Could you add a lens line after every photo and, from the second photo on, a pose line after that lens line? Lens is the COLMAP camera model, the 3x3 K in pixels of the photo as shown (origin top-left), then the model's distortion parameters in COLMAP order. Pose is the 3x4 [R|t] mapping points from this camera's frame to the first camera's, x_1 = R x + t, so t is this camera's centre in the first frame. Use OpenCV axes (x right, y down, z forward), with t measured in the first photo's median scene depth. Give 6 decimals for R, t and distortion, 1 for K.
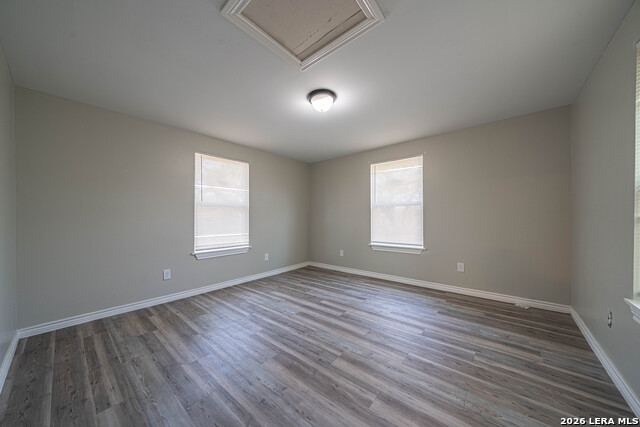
lens RADIAL K [[219.0, 0, 316.8], [0, 219.0, 214.0], [0, 0, 1]] dist [-0.002306, -0.000409]
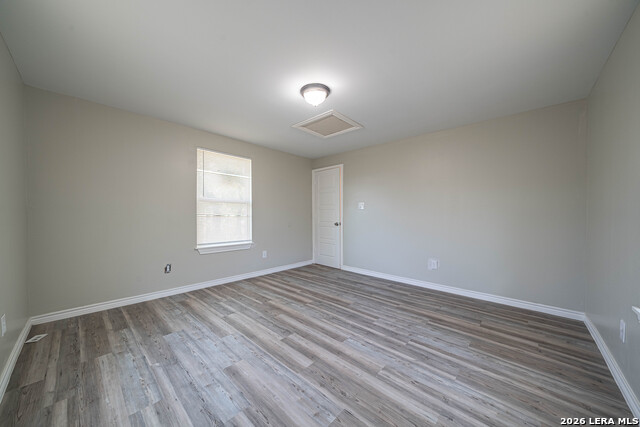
lens RADIAL K [[219.0, 0, 320.9], [0, 219.0, 214.1], [0, 0, 1]] dist [-0.002306, -0.000409]
pose [[-0.999553, 0.001234, 0.029886, -0.026948], [0.000814, 0.999901, -0.014057, 0.024323], [-0.029900, -0.014026, -0.999454, 1.837325]]
